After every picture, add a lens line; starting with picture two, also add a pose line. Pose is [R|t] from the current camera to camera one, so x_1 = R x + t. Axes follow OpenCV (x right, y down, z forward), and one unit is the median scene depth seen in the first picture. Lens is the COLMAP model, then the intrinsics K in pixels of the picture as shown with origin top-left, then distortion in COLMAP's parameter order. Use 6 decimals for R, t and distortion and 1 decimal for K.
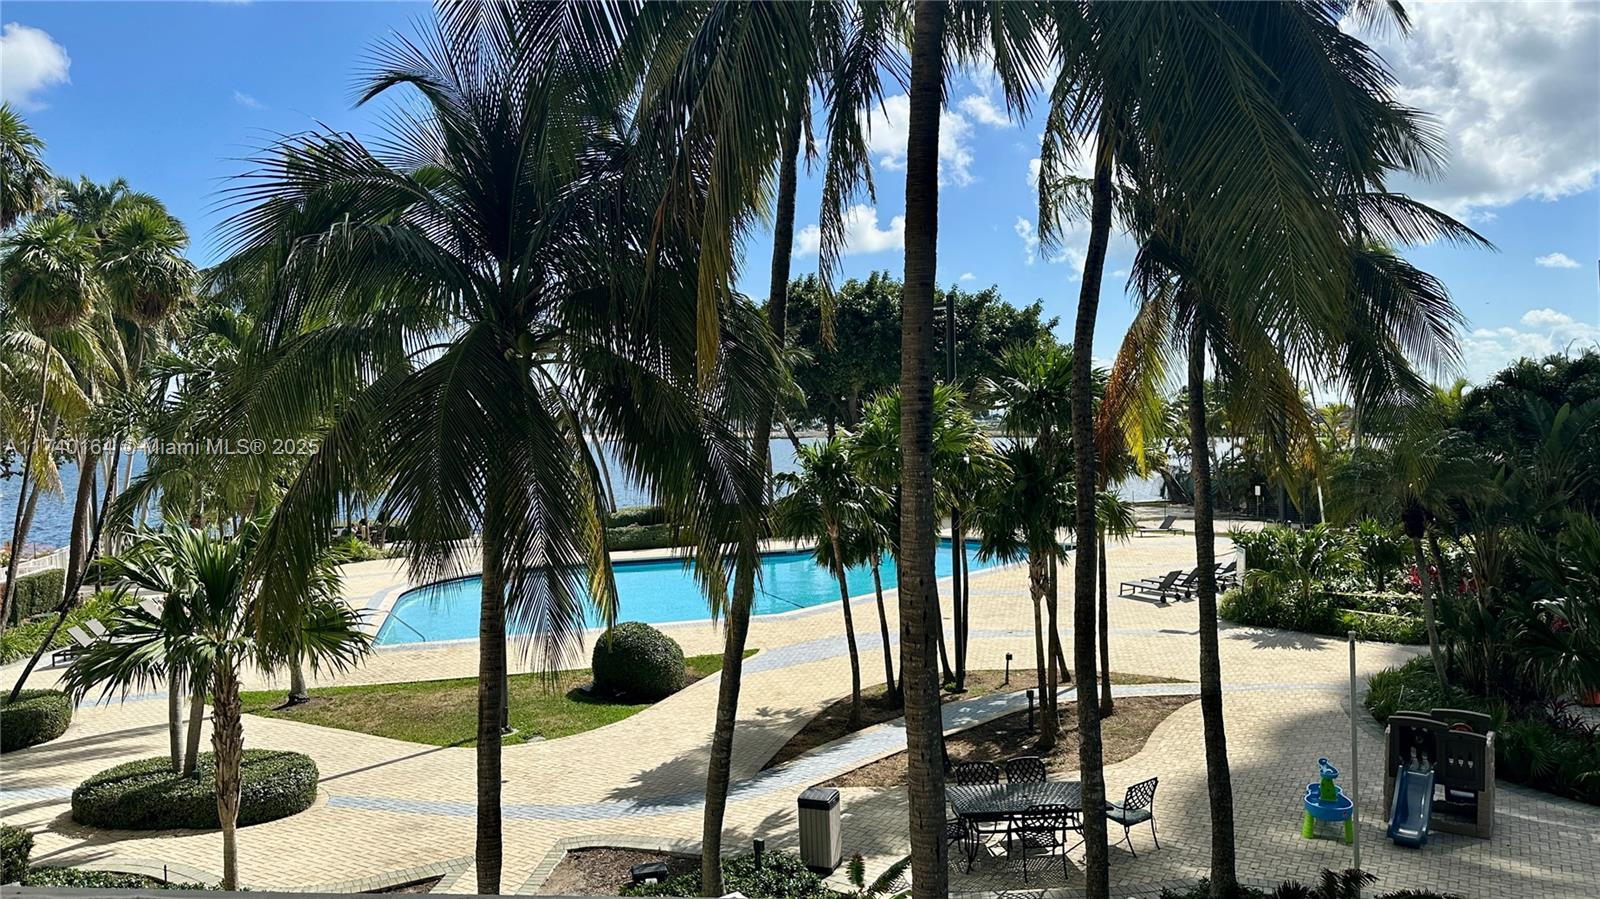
lens RADIAL K [[1165.8, 0, 800.0], [0, 1165.8, 449.5], [0, 0, 1]] dist [0.129940, -0.000176]
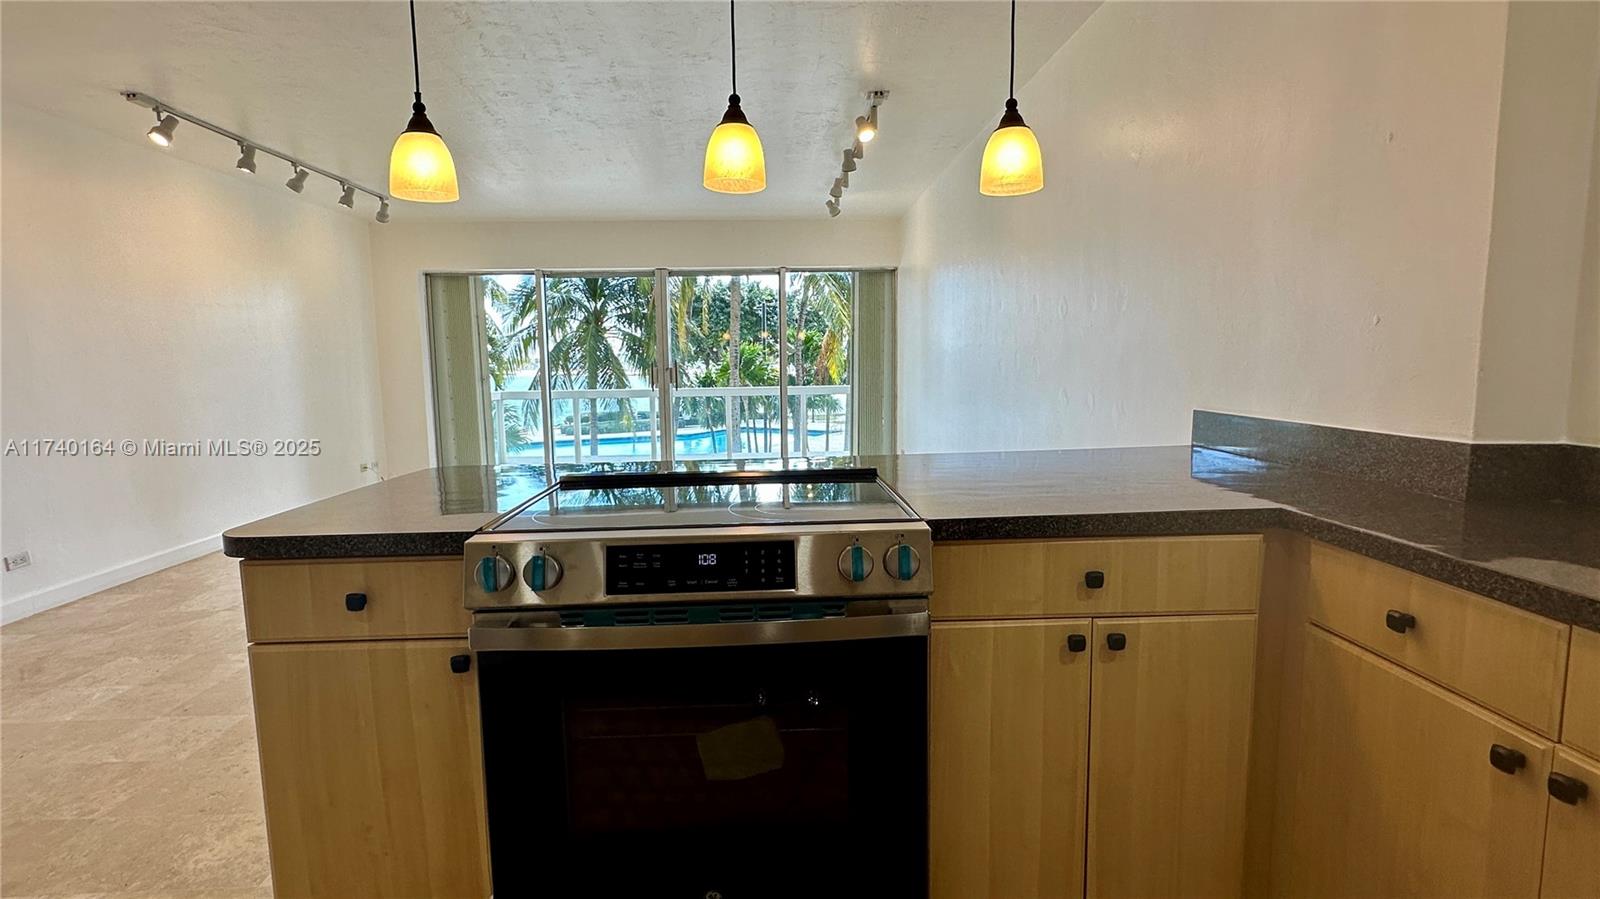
lens RADIAL K [[776.6, 0, 800.0], [0, 776.6, 449.5], [0, 0, 1]] dist [-0.003287, -0.000773]
pose [[0.989479, -0.003571, 0.144630, -0.013636], [-0.008494, 0.996537, 0.082716, 0.020336], [-0.144425, -0.083074, 0.986022, -0.501283]]
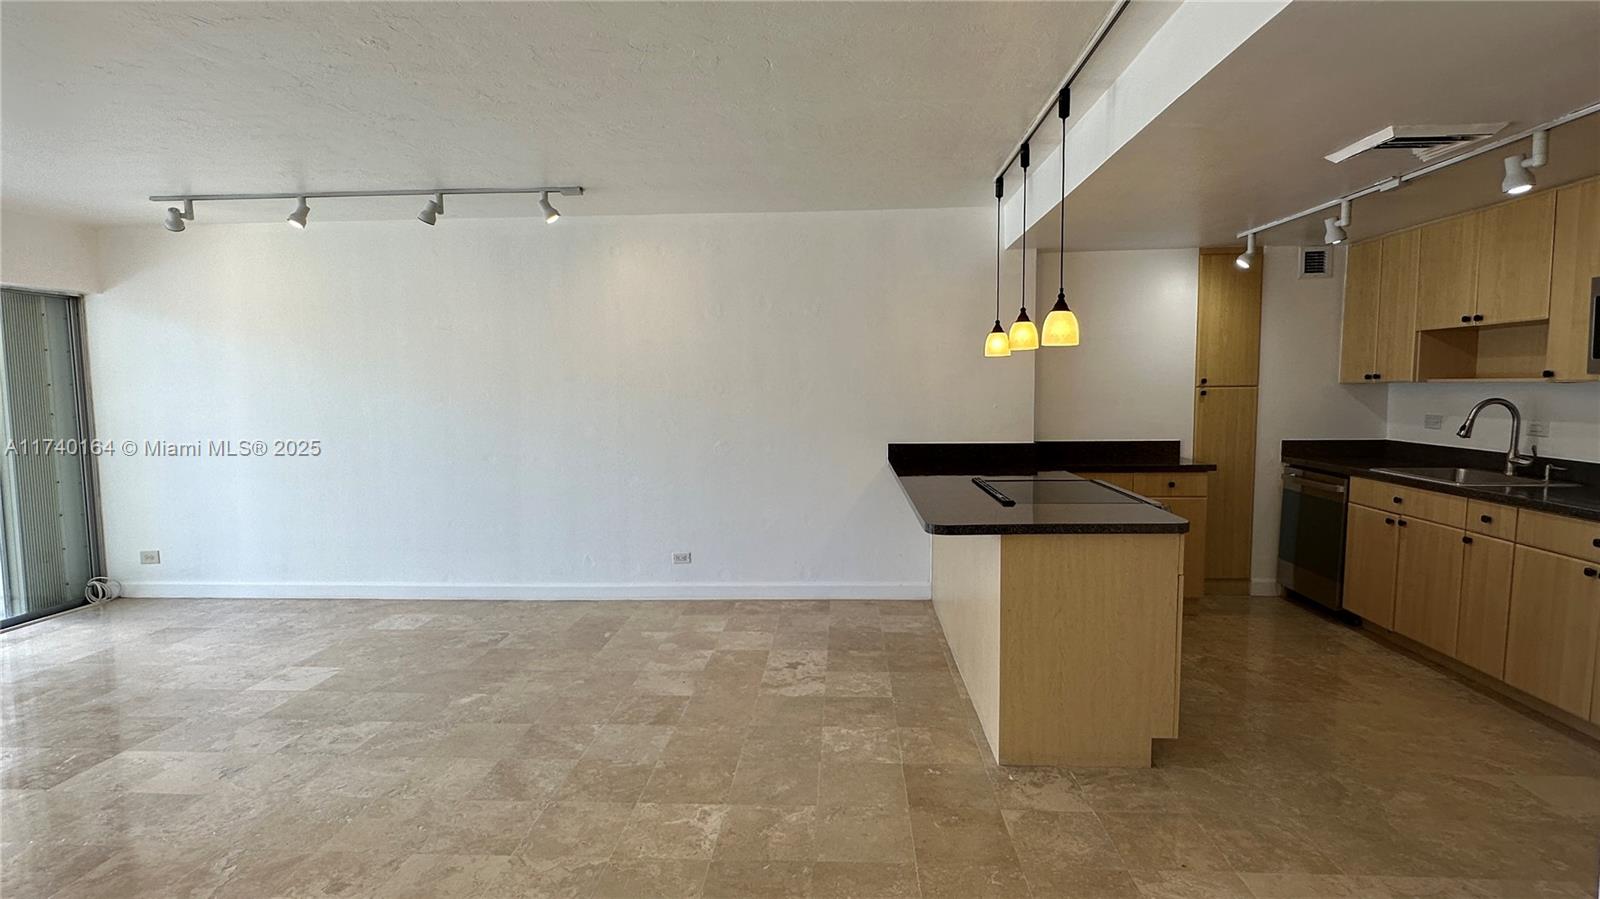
lens RADIAL K [[776.6, 0, 800.0], [0, 776.6, 449.5], [0, 0, 1]] dist [-0.003287, -0.000773]
pose [[-0.041506, -0.057963, 0.997456, -0.196227], [0.042827, 0.997295, 0.059736, 0.008785], [-0.998220, 0.045198, -0.038911, -0.346990]]
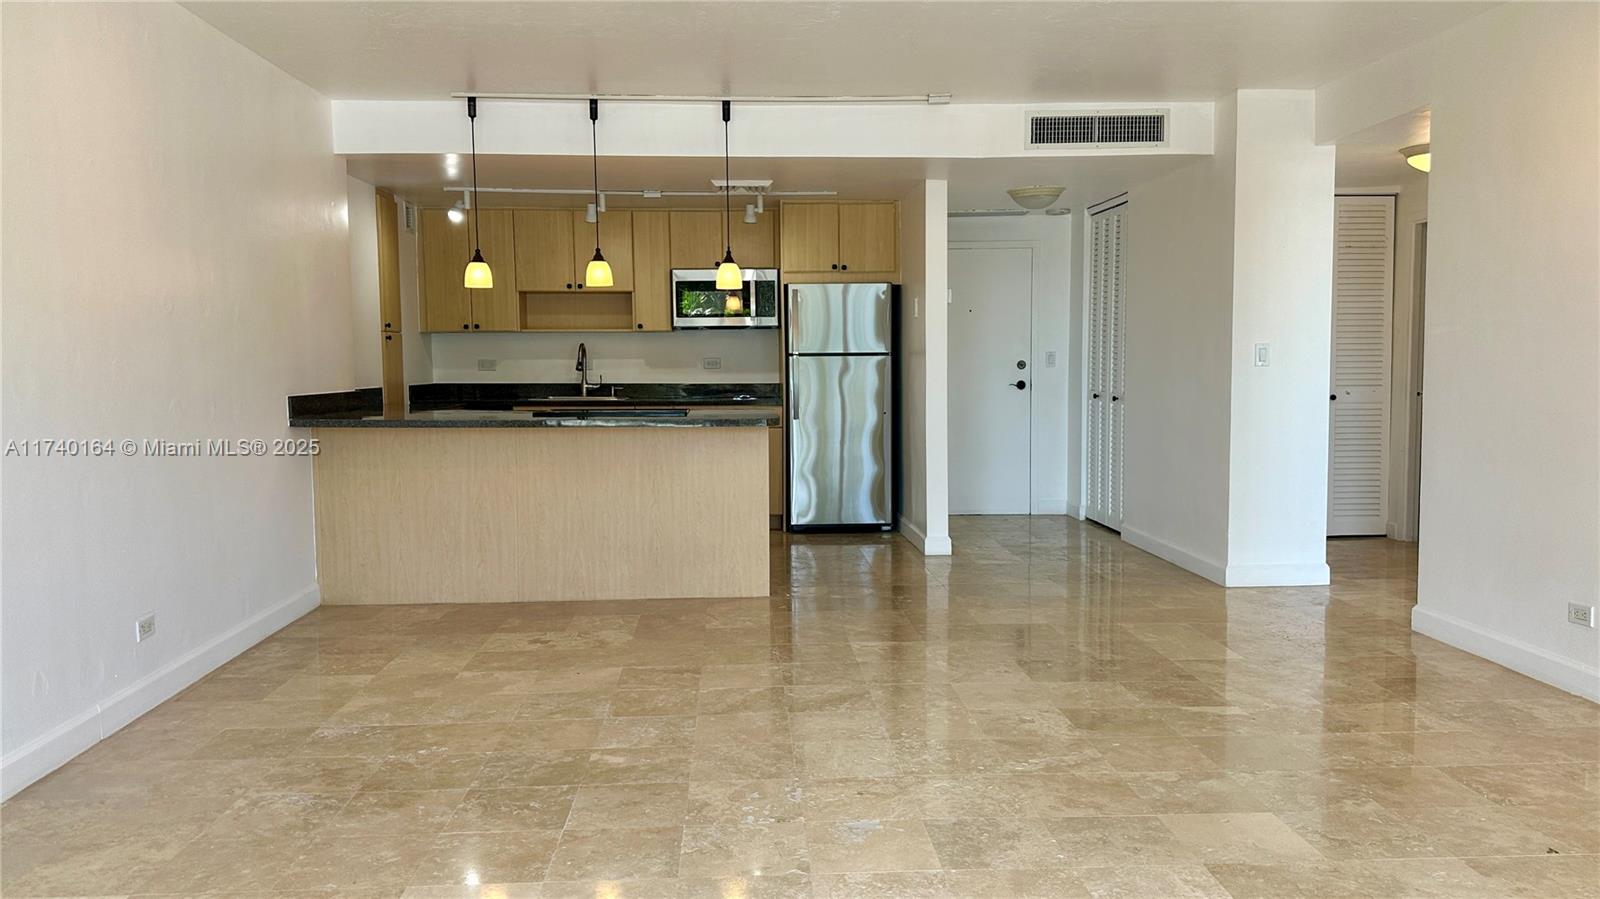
lens RADIAL K [[1165.8, 0, 800.0], [0, 1165.8, 449.5], [0, 0, 1]] dist [0.129940, -0.000176]
pose [[-0.986726, 0.044853, -0.156078, -0.009087], [0.027366, 0.993282, 0.112436, 0.007654], [0.160073, 0.106672, -0.981324, -0.084336]]
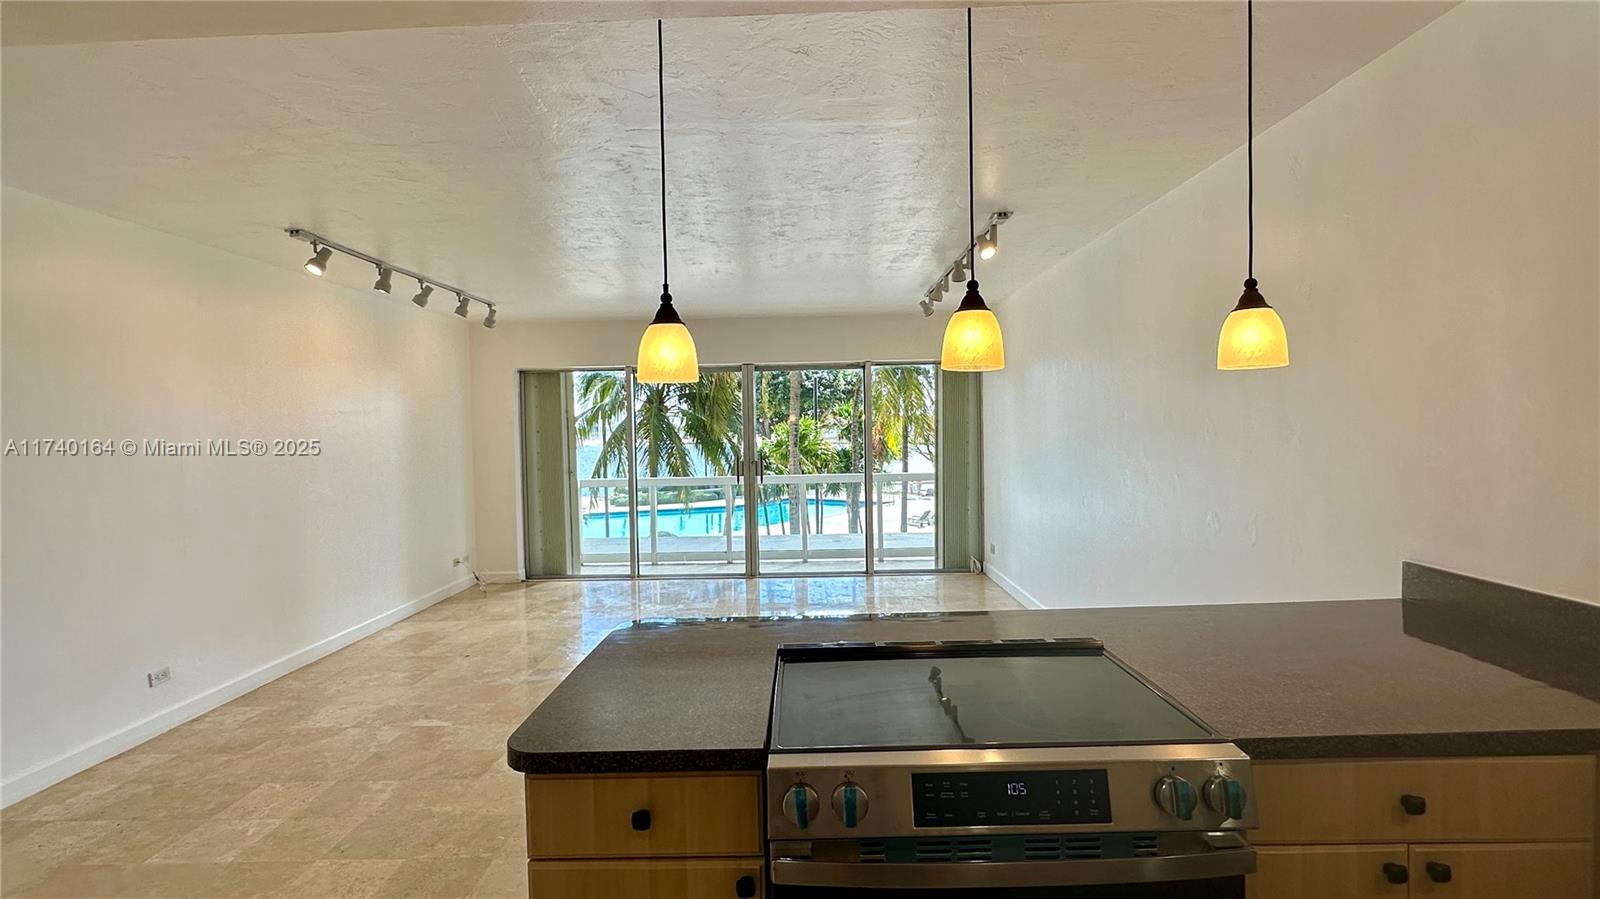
lens RADIAL K [[781.0, 0, 800.0], [0, 781.0, 449.5], [0, 0, 1]] dist [-0.003283, 0.000205]
pose [[0.995769, 0.004319, 0.091794, -0.035776], [-0.004000, 0.999985, -0.003662, 0.007597], [-0.091809, 0.003279, 0.995771, -0.497694]]
